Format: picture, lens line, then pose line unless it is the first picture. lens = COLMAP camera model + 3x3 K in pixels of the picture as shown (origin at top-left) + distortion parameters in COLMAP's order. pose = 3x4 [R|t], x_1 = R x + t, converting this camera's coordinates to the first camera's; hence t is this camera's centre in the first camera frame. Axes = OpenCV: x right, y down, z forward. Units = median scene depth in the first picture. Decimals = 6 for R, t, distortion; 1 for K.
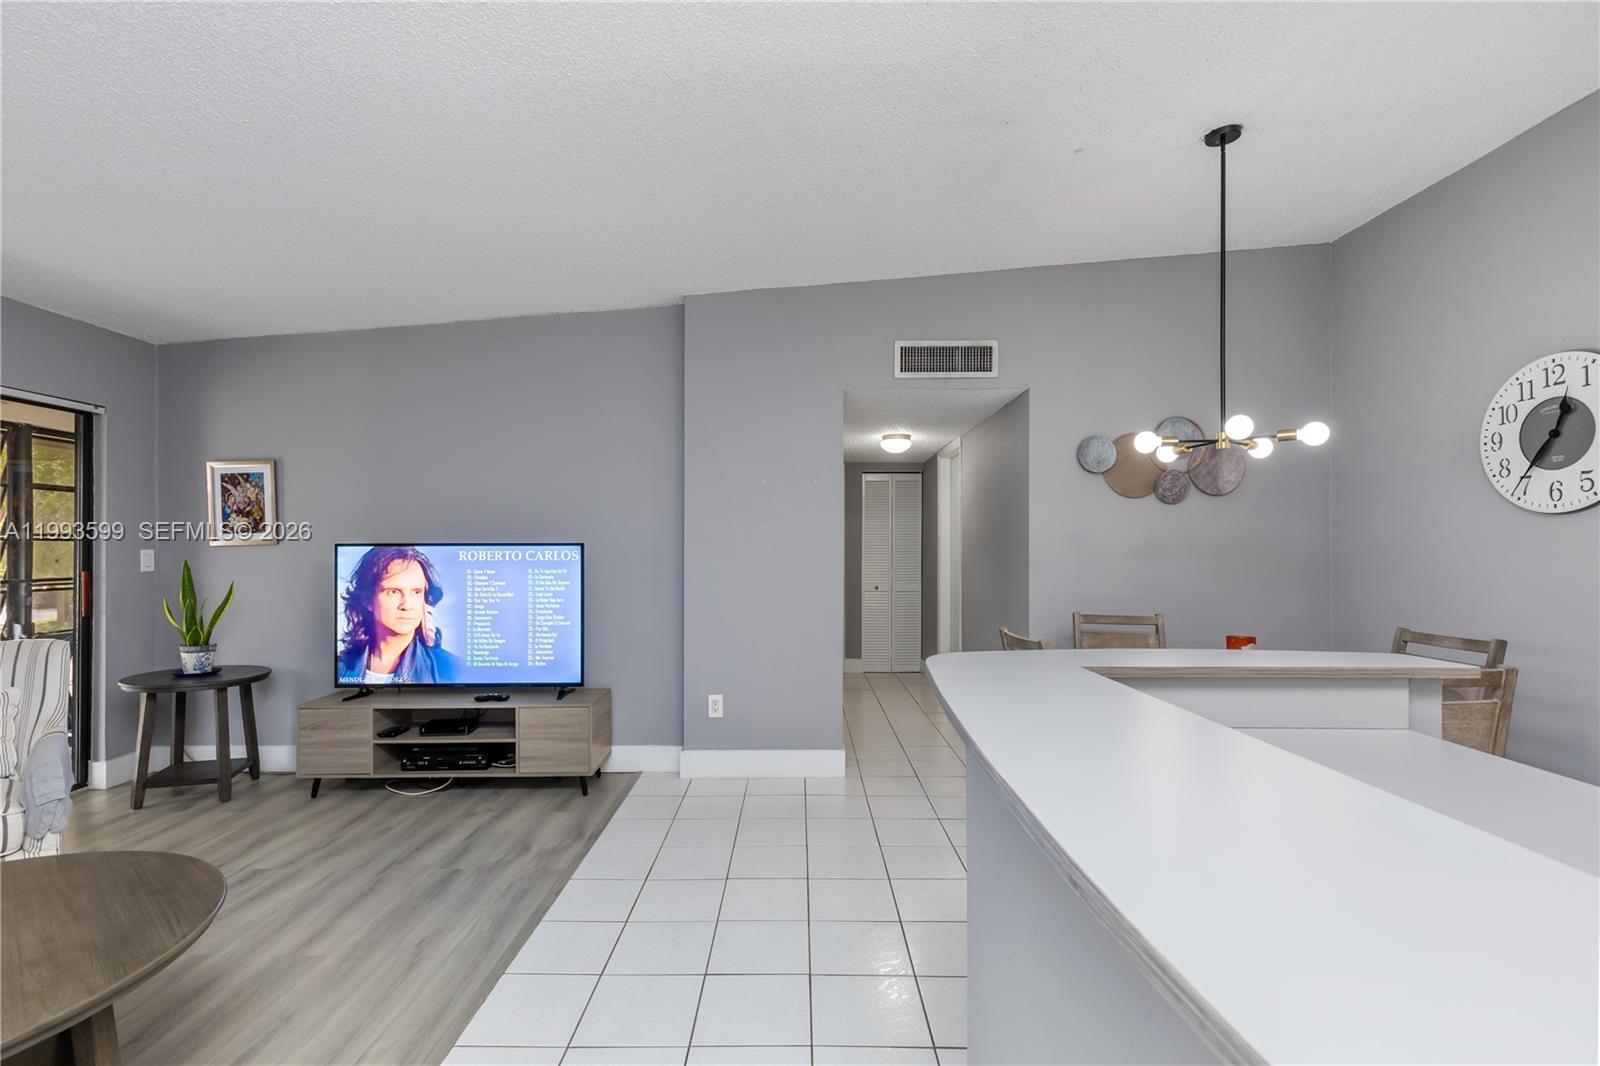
lens RADIAL K [[717.9, 0, 798.3], [0, 717.9, 542.1], [0, 0, 1]] dist [0.004356, 0.000283]
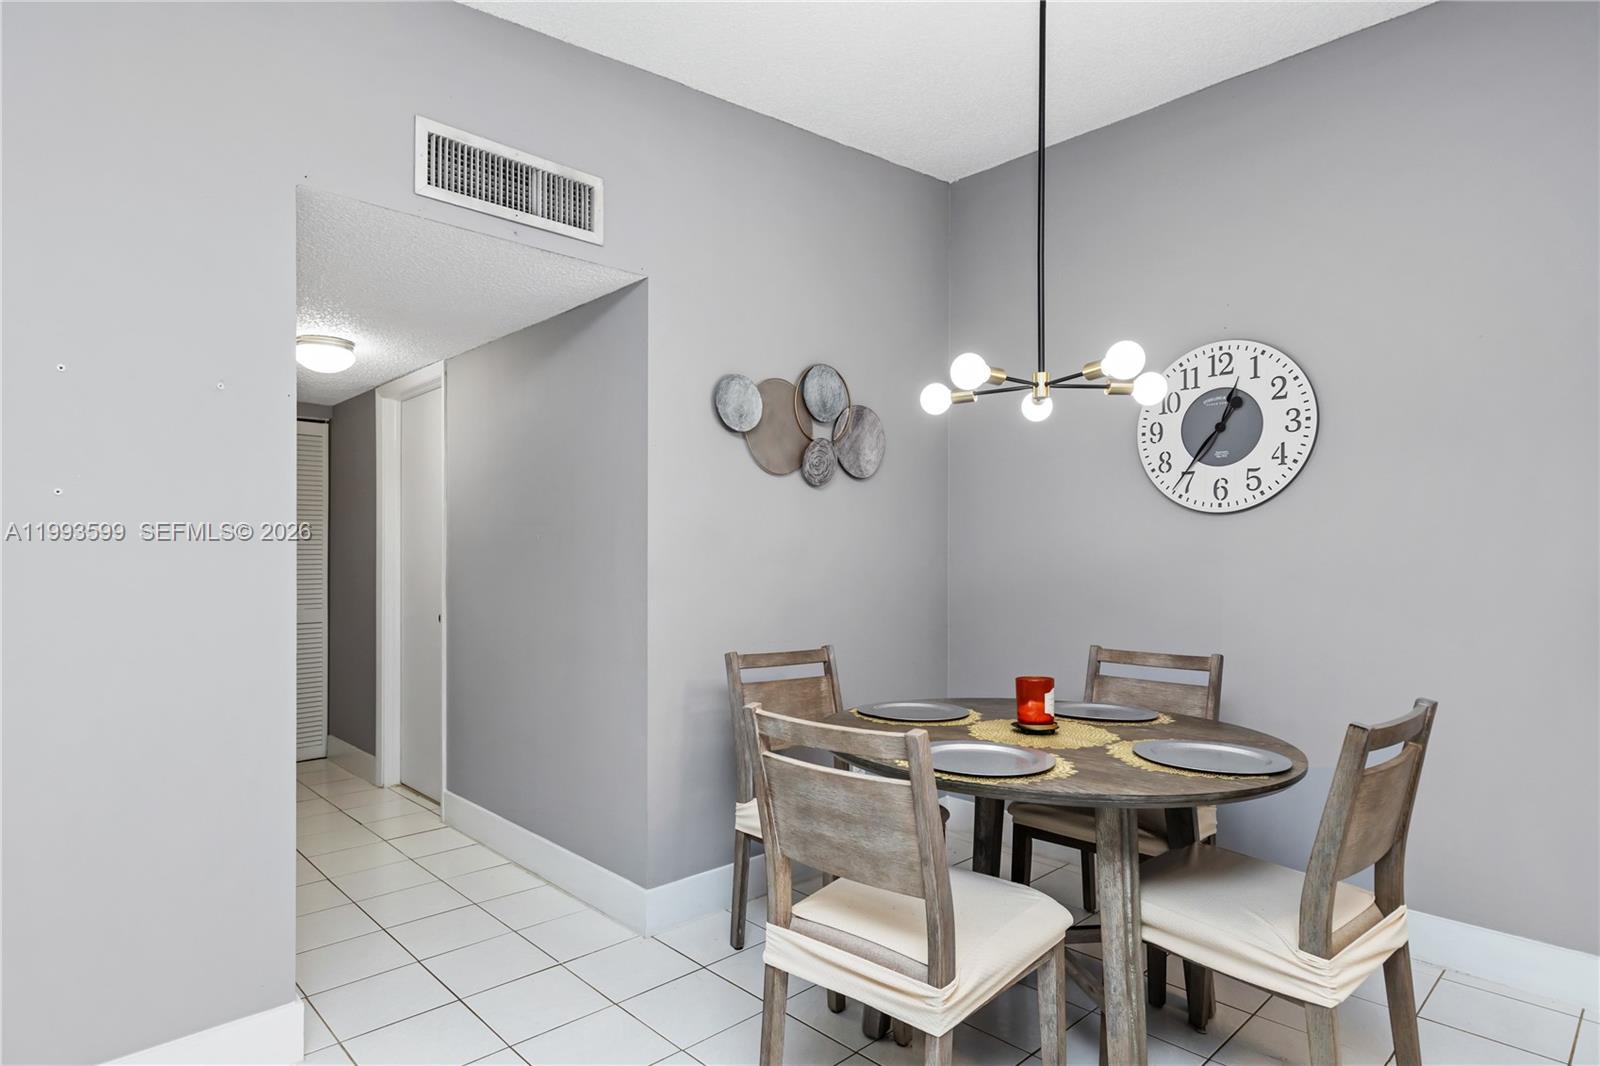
lens RADIAL K [[869.1, 0, 788.5], [0, 869.1, 558.1], [0, 0, 1]] dist [-0.000157, -0.000279]
pose [[0.719758, -0.000905, 0.694224, -0.122633], [-0.007738, 0.999927, 0.009326, 0.011603], [-0.694182, -0.012085, 0.719699, 0.550555]]
